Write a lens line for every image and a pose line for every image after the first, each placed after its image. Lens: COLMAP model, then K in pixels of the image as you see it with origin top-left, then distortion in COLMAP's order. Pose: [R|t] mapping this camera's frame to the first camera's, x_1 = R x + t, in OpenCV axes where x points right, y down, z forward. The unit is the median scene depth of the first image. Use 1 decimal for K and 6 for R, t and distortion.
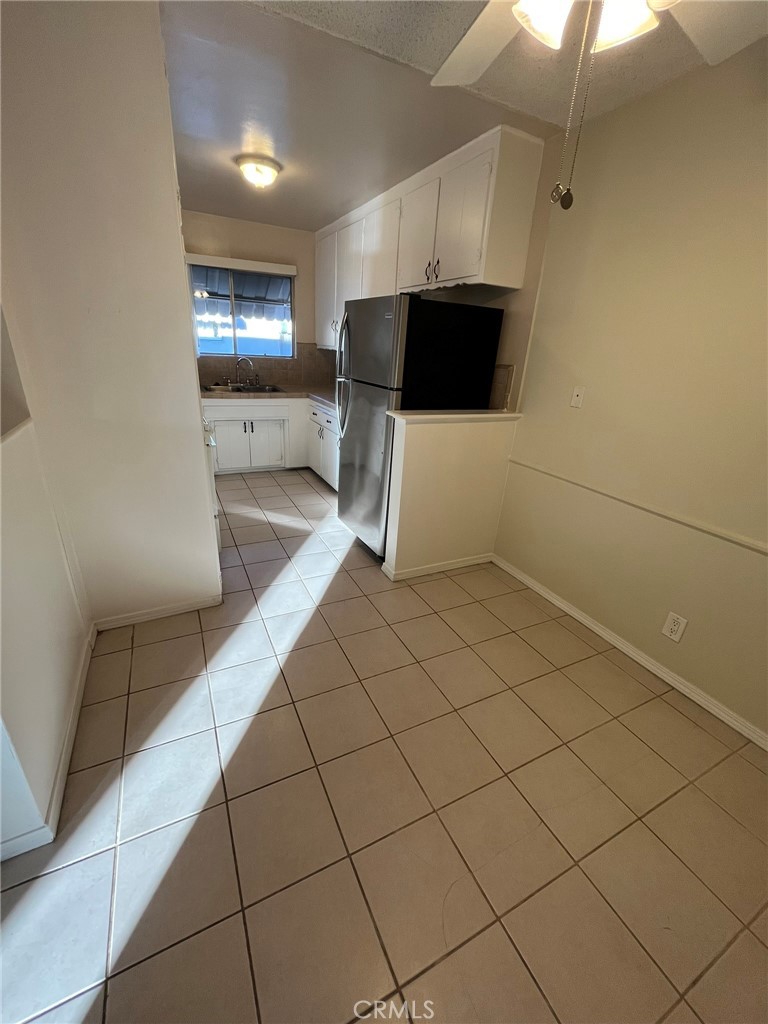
lens RADIAL K [[413.2, 0, 379.4], [0, 413.2, 509.2], [0, 0, 1]] dist [-0.003474, 0.000395]
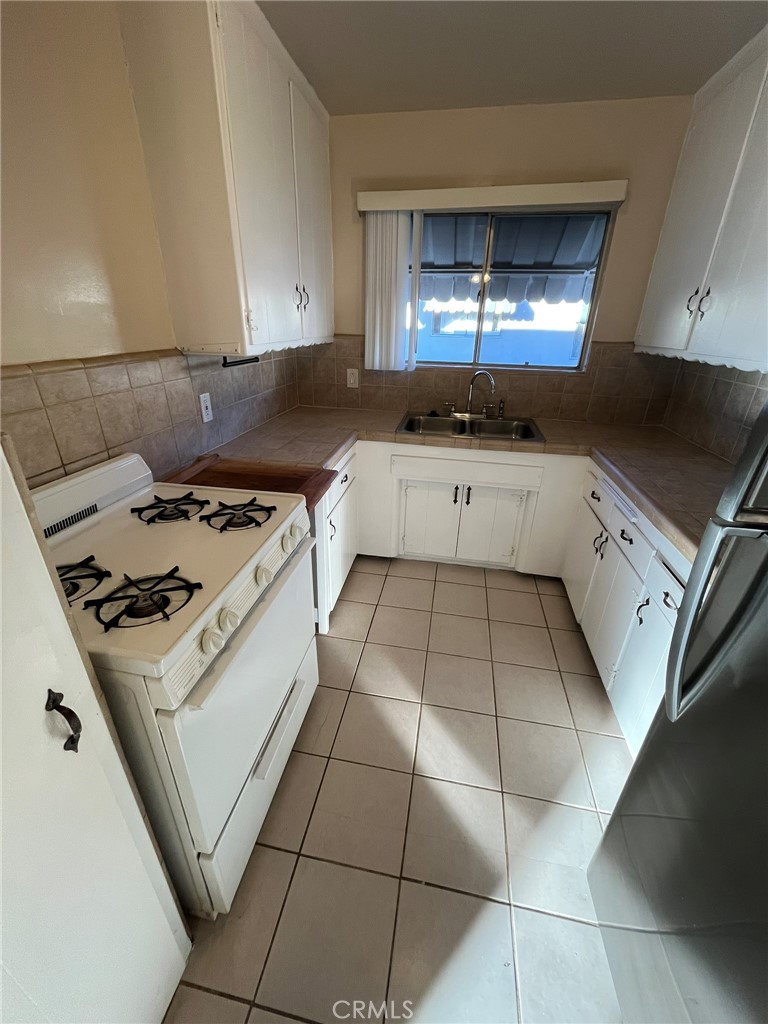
lens RADIAL K [[413.2, 0, 379.4], [0, 413.2, 509.2], [0, 0, 1]] dist [-0.003474, 0.000395]
pose [[0.800590, 0.208172, -0.561890, -0.082566], [-0.198164, 0.976932, 0.079592, -0.193887], [0.565497, 0.047626, 0.823374, 0.450807]]
